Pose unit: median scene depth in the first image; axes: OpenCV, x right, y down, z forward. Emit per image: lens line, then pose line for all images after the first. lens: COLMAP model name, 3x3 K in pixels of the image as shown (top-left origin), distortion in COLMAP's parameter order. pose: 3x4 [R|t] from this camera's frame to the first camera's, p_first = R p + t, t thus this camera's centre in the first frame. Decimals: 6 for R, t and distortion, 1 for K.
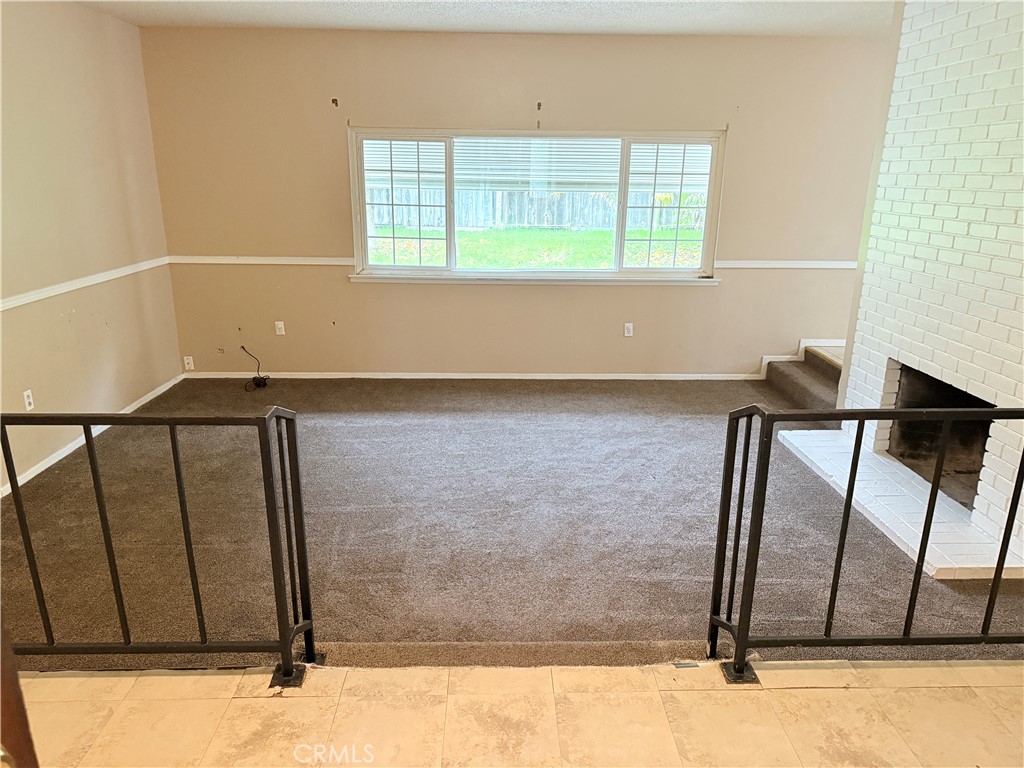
lens RADIAL K [[719.6, 0, 512.0], [0, 719.6, 384.0], [0, 0, 1]] dist [0.047675, -0.052482]
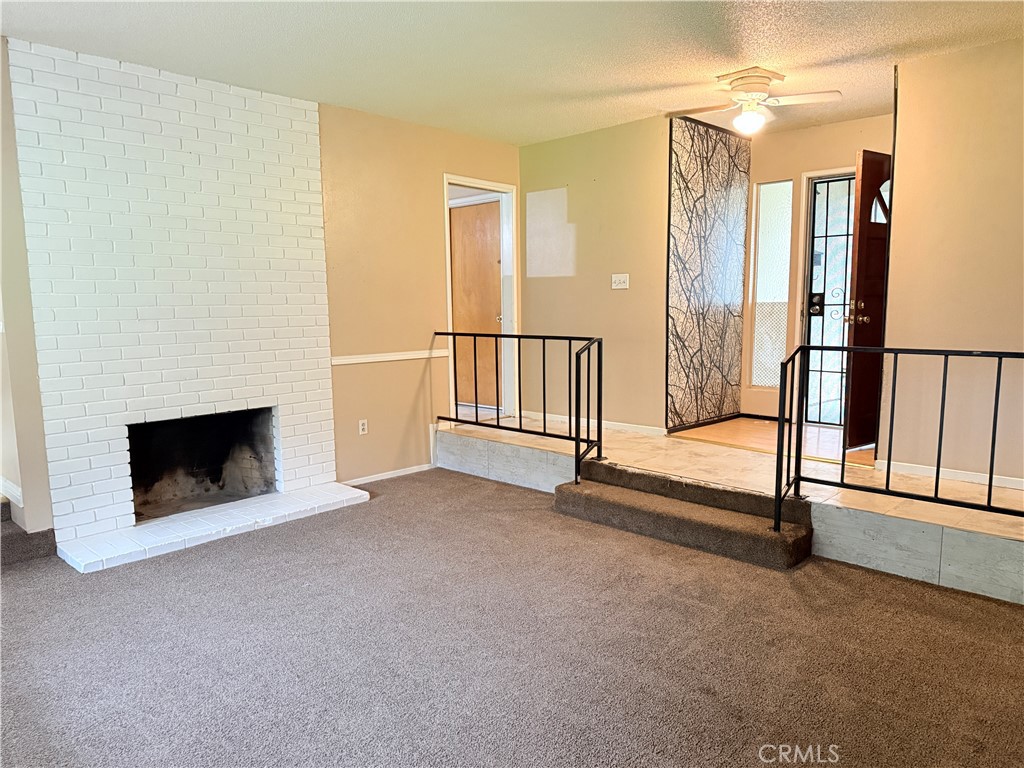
lens RADIAL K [[719.6, 0, 512.0], [0, 719.6, 384.0], [0, 0, 1]] dist [0.047675, -0.052482]
pose [[-0.702737, -0.082699, 0.706627, -0.387406], [0.204248, 0.927960, 0.311727, -0.209780], [-0.681501, 0.363389, -0.635221, 0.919663]]
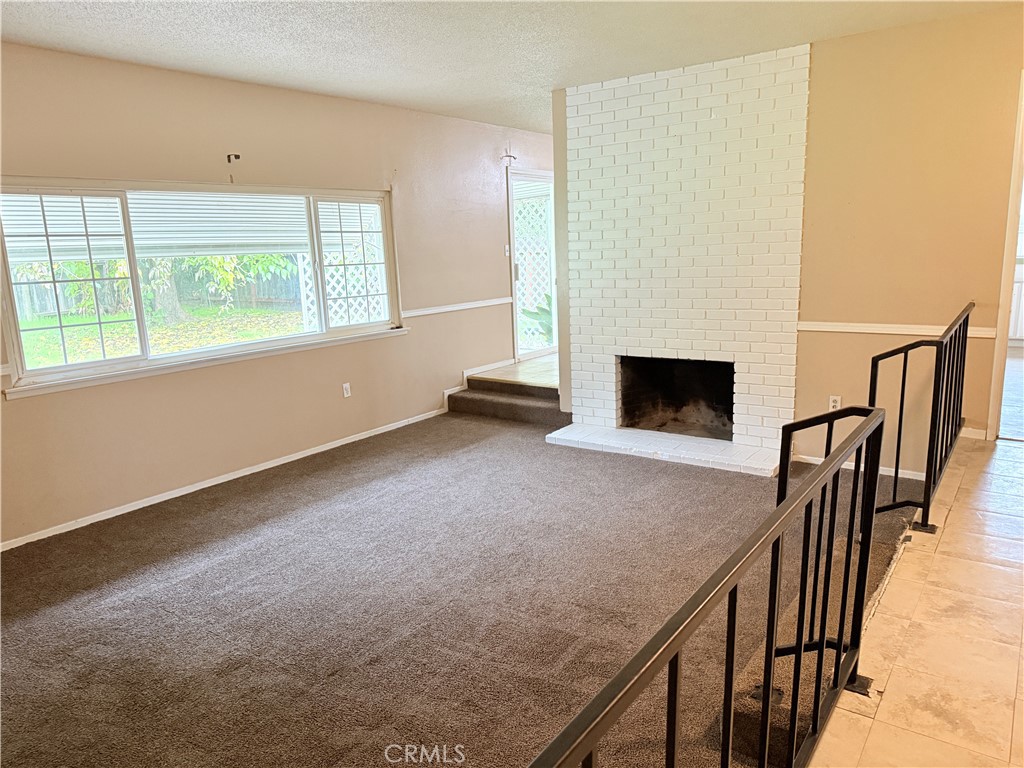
lens RADIAL K [[719.6, 0, 512.0], [0, 719.6, 384.0], [0, 0, 1]] dist [0.047675, -0.052482]
pose [[0.617010, -0.185790, 0.764710, -0.458533], [0.264409, 0.964184, 0.020914, -0.047432], [-0.741206, 0.189292, 0.644036, 0.225377]]
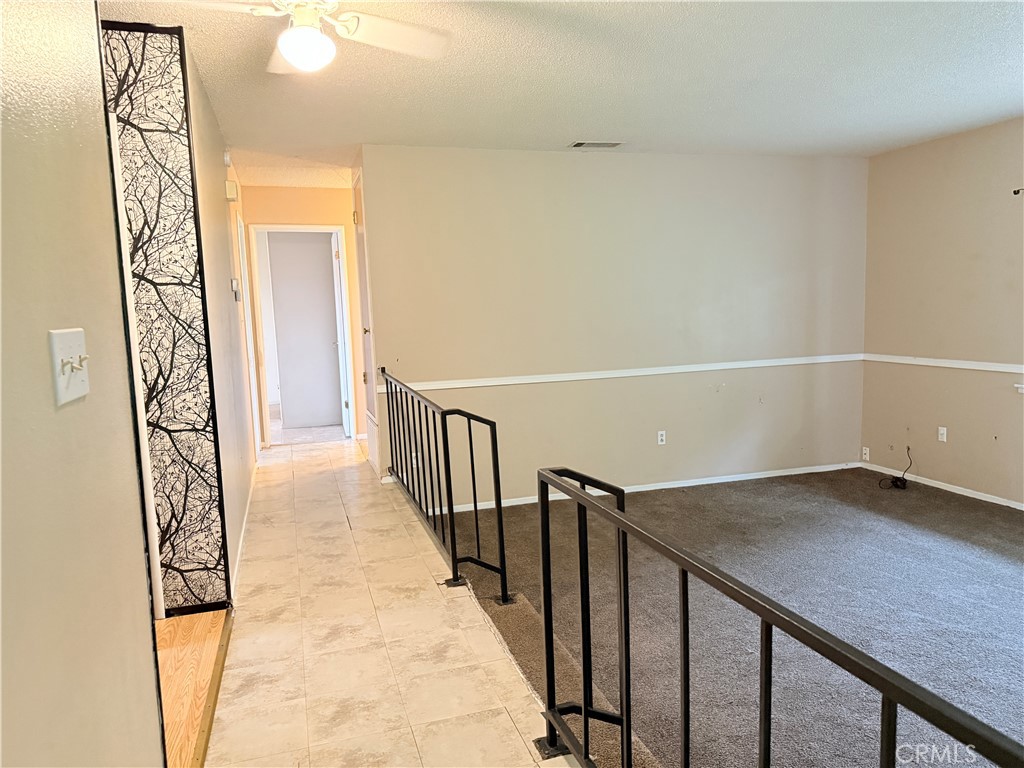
lens RADIAL K [[719.6, 0, 512.0], [0, 719.6, 384.0], [0, 0, 1]] dist [0.047675, -0.052482]
pose [[0.264978, 0.088108, -0.960221, 0.433107], [-0.236803, 0.971267, 0.023774, -0.031194], [0.934725, 0.221084, 0.278229, 0.207789]]
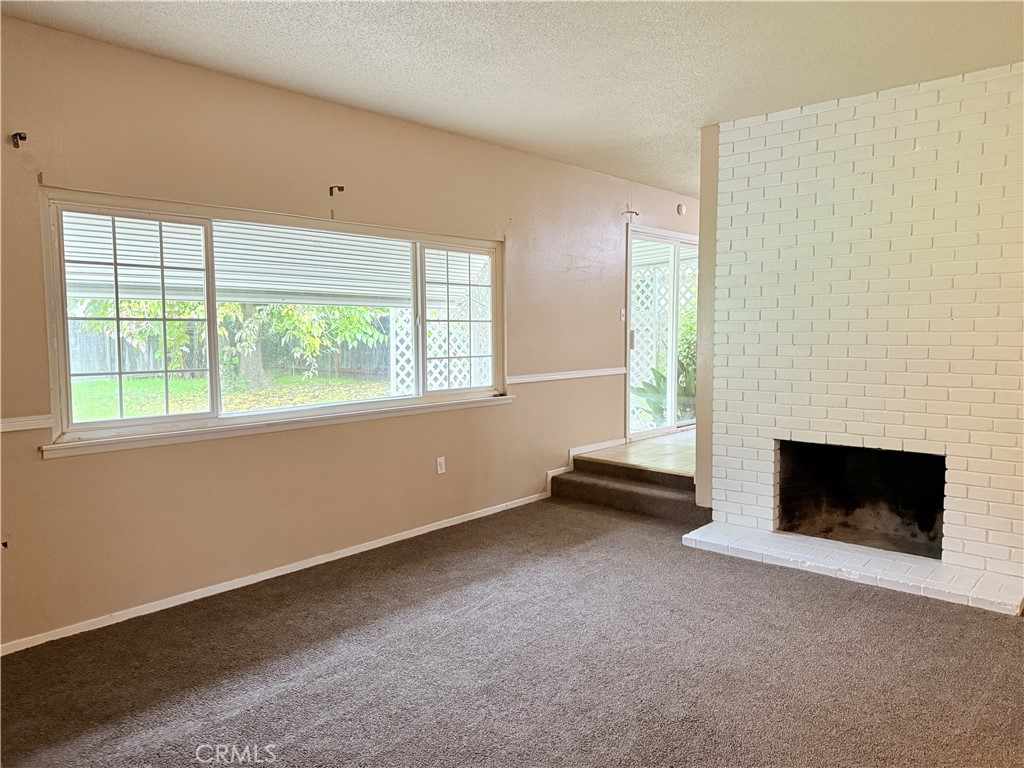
lens RADIAL K [[719.6, 0, 512.0], [0, 719.6, 384.0], [0, 0, 1]] dist [0.047675, -0.052482]
pose [[0.692949, -0.074289, 0.717149, -0.376993], [0.216398, 0.970248, -0.108588, -0.062306], [-0.687745, 0.230436, 0.688408, 0.381750]]
